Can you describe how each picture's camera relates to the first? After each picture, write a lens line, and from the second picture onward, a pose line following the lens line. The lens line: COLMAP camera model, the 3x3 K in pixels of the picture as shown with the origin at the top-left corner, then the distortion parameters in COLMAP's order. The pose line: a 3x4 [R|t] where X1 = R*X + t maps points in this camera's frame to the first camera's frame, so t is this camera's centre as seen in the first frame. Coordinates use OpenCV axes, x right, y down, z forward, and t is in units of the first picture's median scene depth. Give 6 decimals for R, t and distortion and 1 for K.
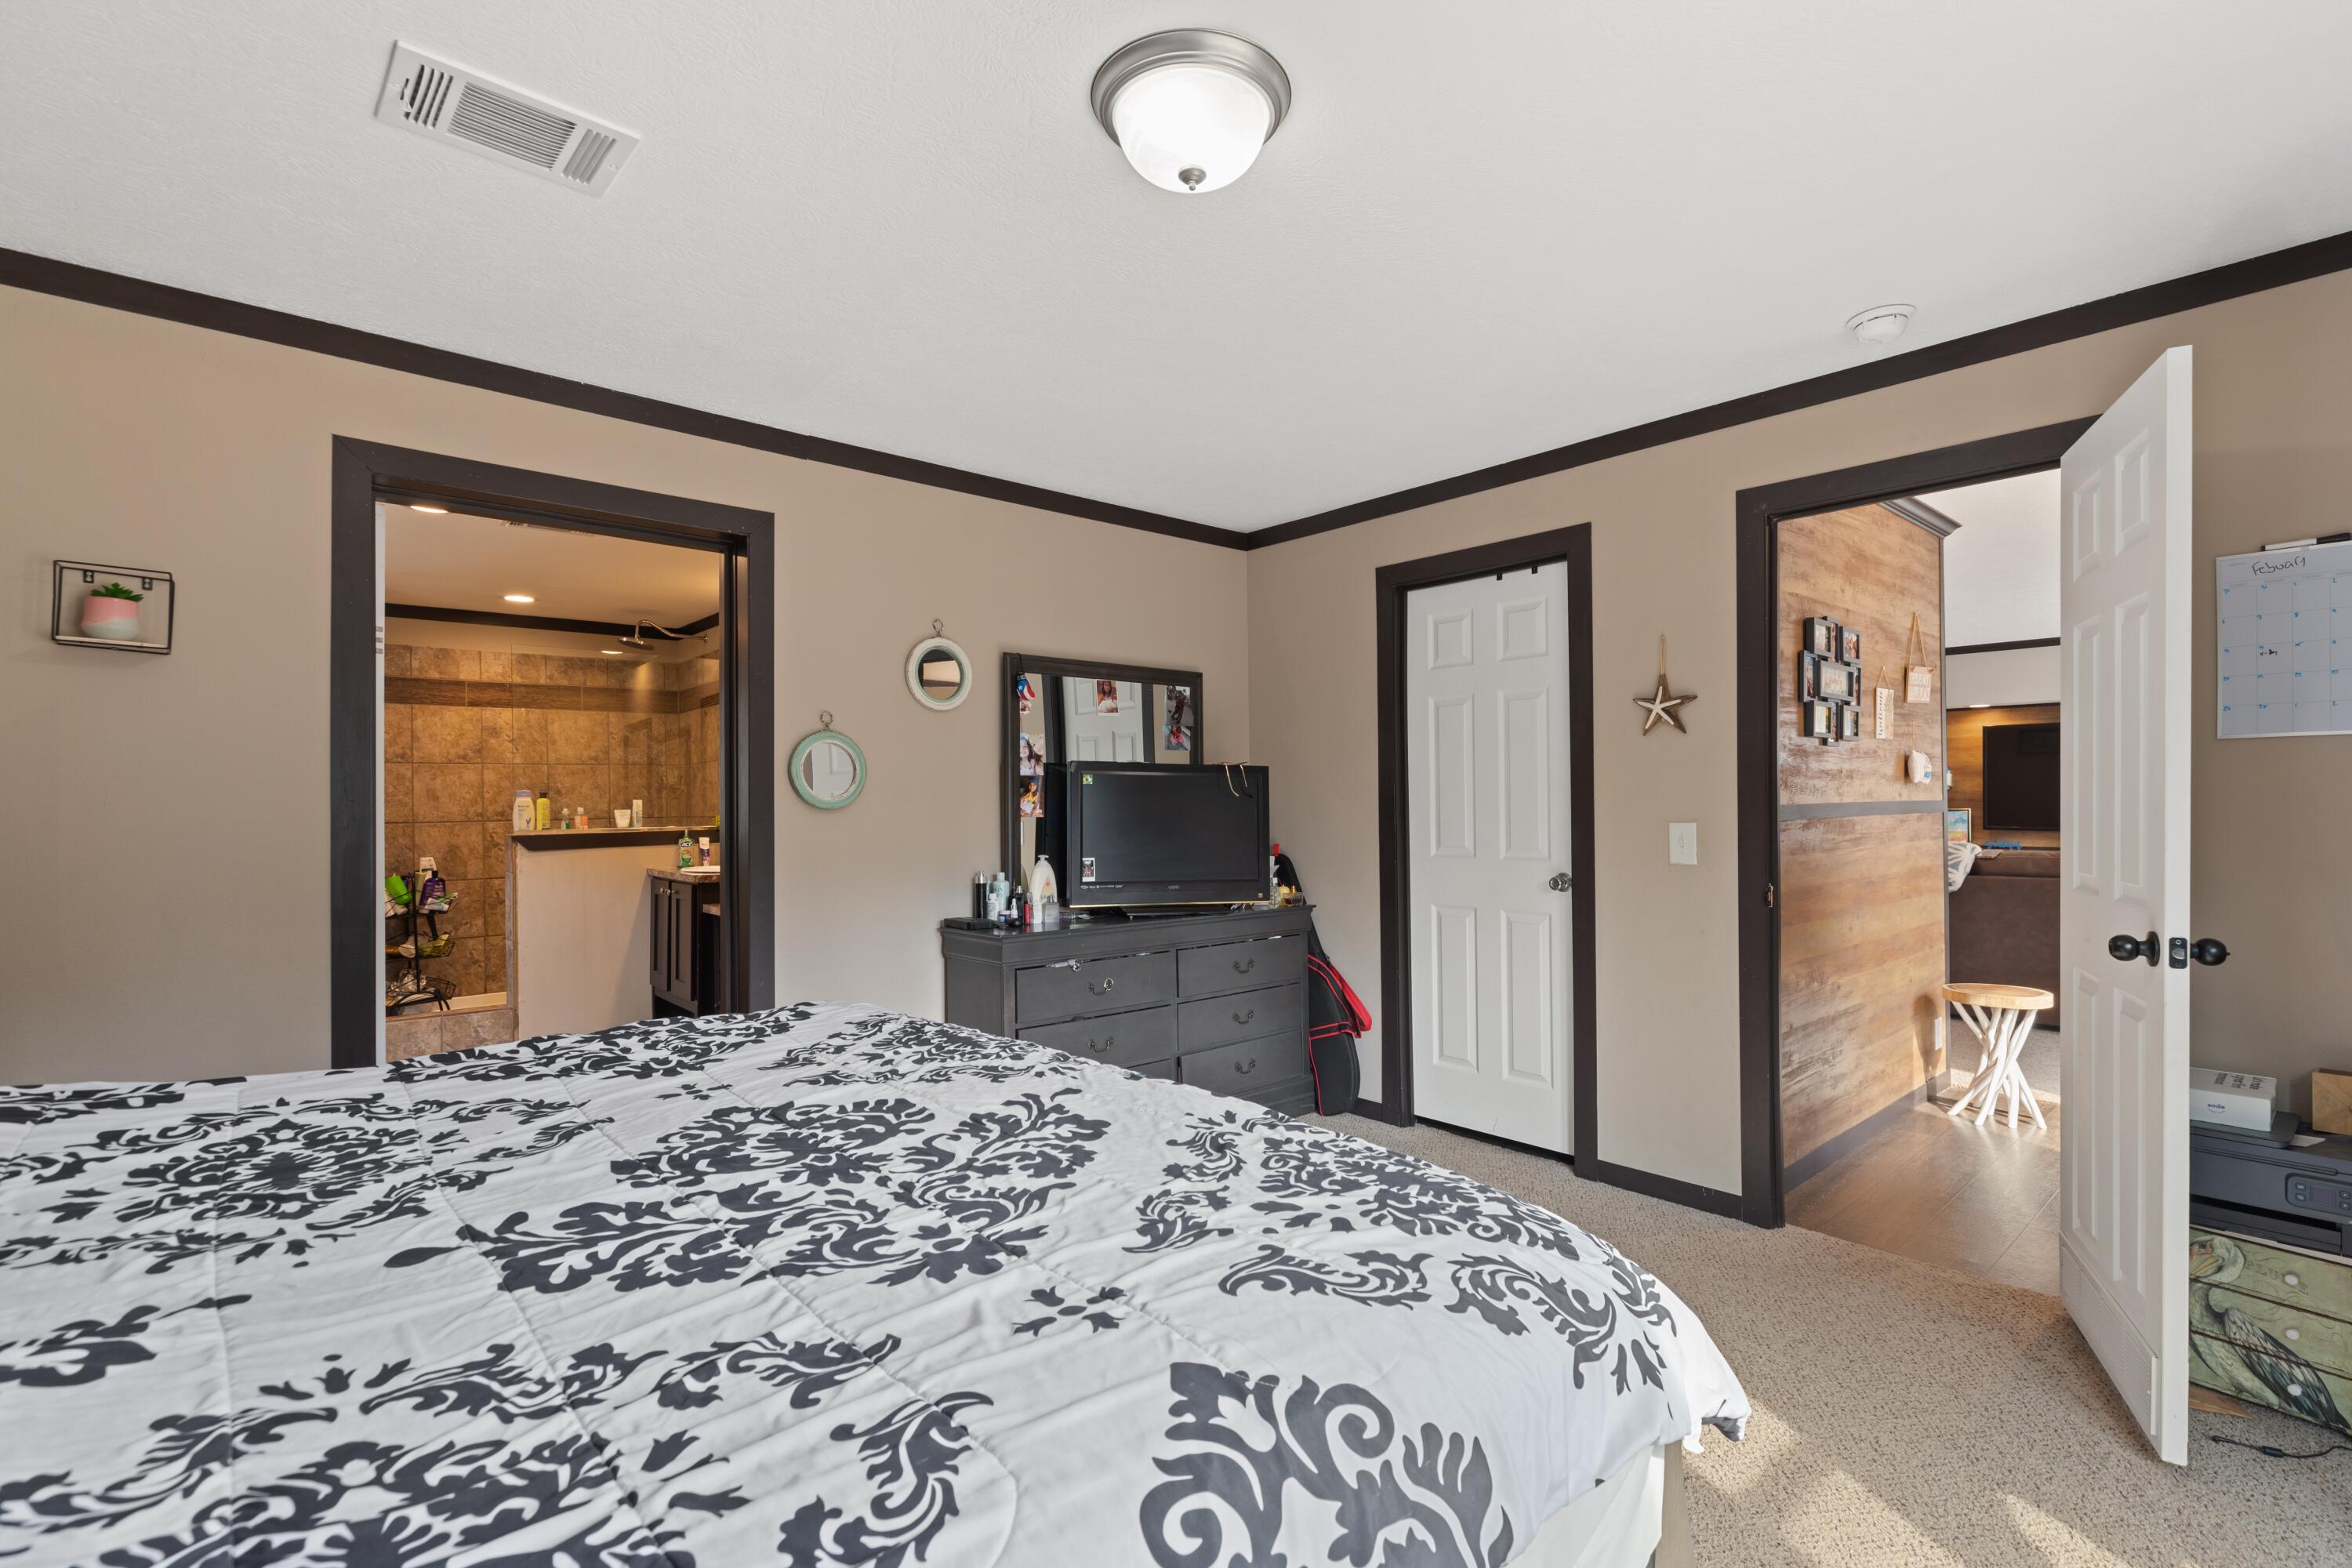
lens RADIAL K [[1051.4, 0, 1169.7], [0, 1051.4, 798.5], [0, 0, 1]] dist [0.004565, -0.000194]
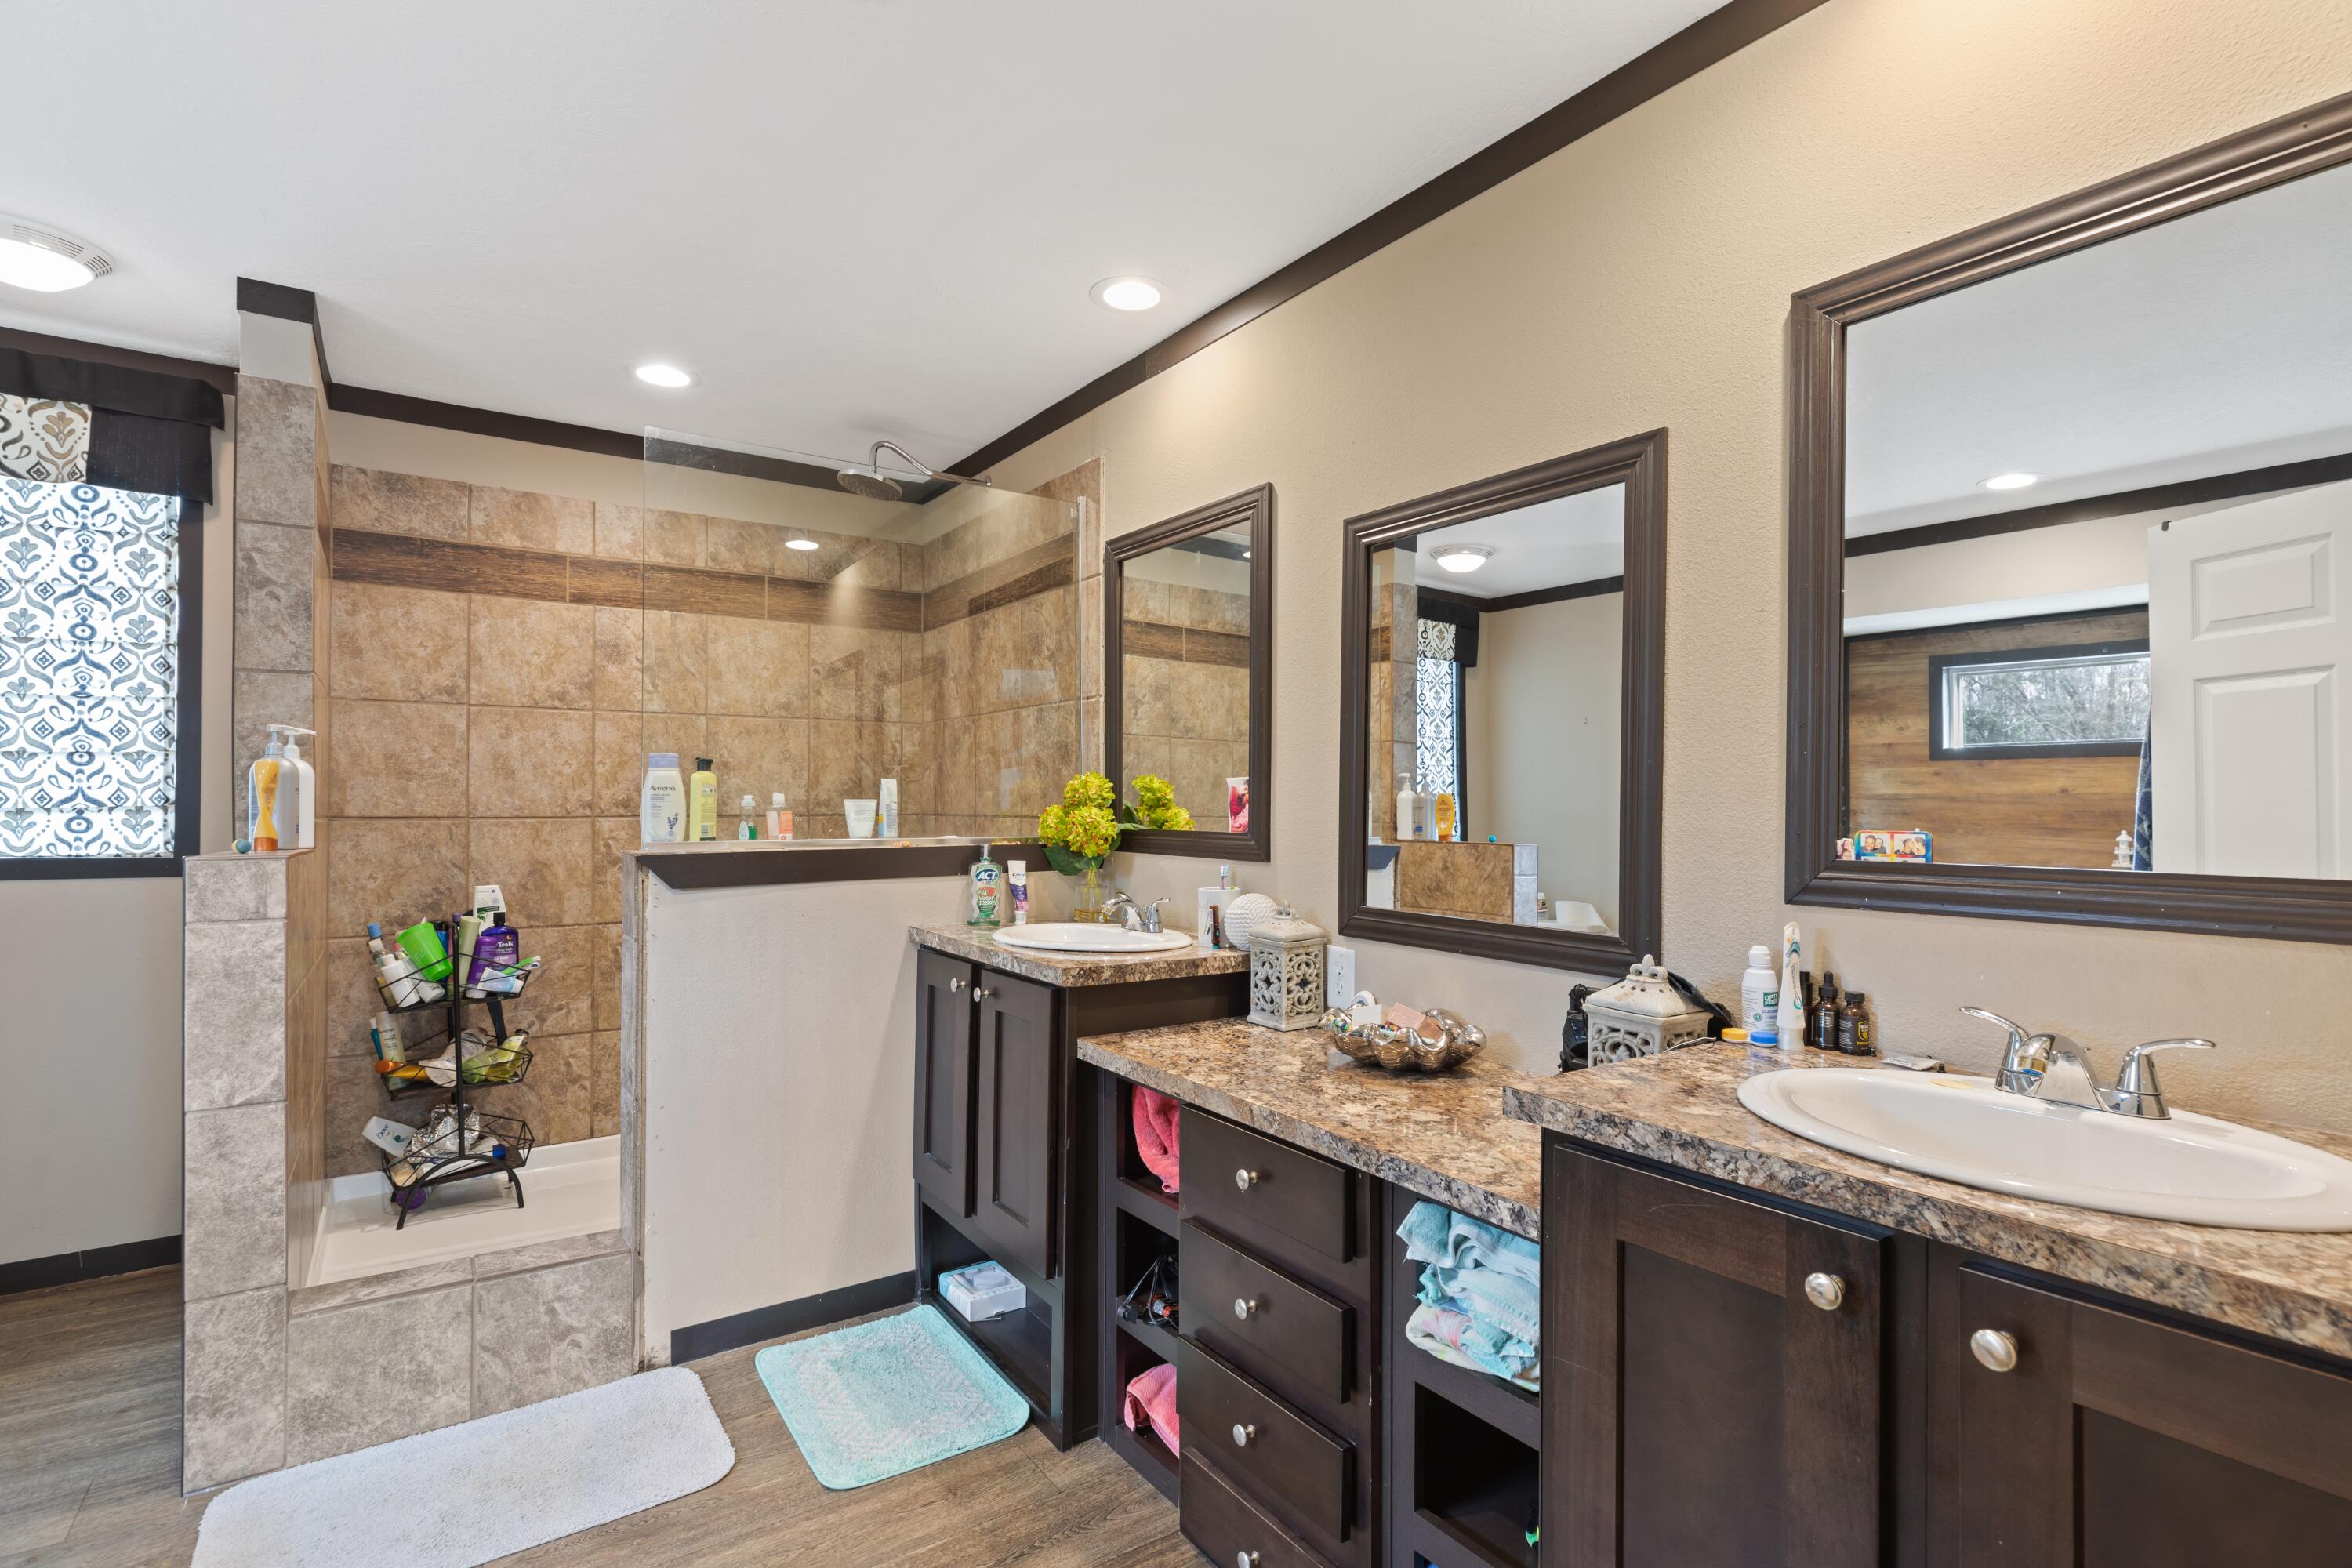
lens RADIAL K [[1103.7, 0, 1176.5], [0, 1103.7, 791.6], [0, 0, 1]] dist [-0.000381, -0.000308]
pose [[0.993093, 0.015516, -0.116296, -0.293663], [-0.016024, 0.999866, -0.003437, 0.005767], [0.116227, 0.005277, 0.993209, 0.479910]]
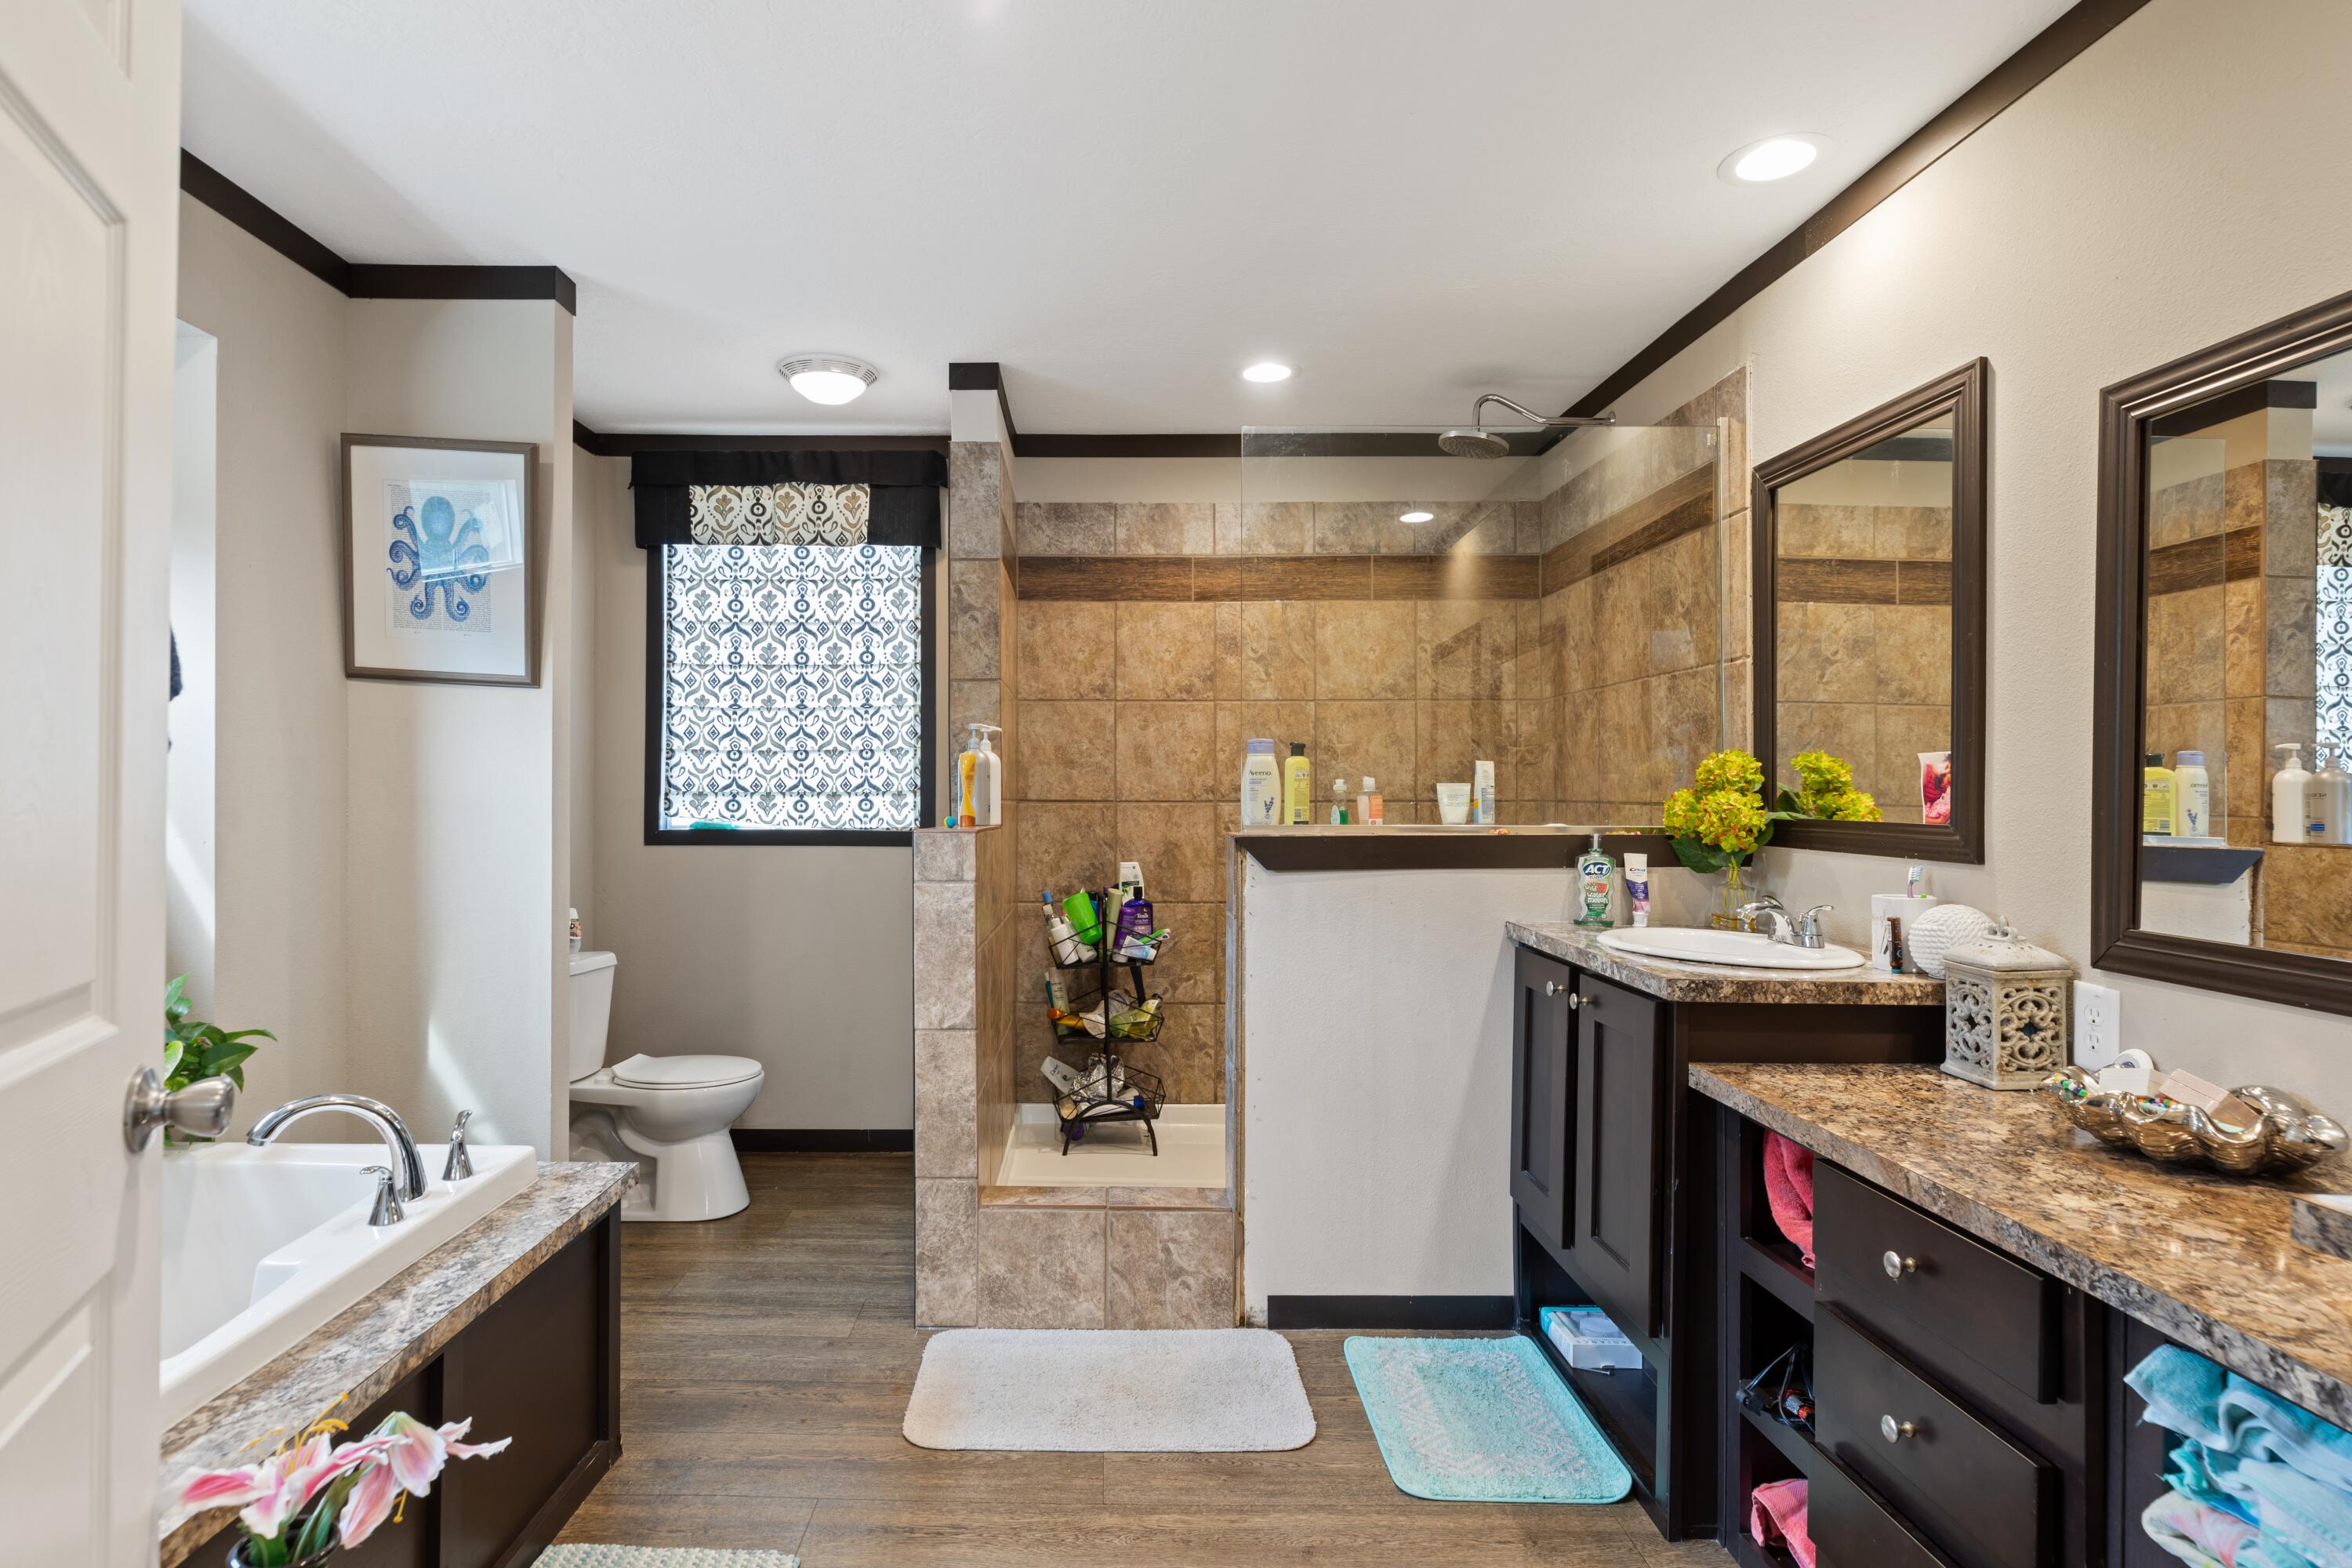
lens RADIAL K [[1197.5, 0, 1101.0], [0, 1197.5, 786.5], [0, 0, 1]] dist [-0.003397, 0.000732]
pose [[0.747844, 0.014105, -0.663724, -0.270555], [-0.008895, 0.999897, 0.011226, 0.006749], [0.663815, -0.002491, 0.747893, 0.479006]]
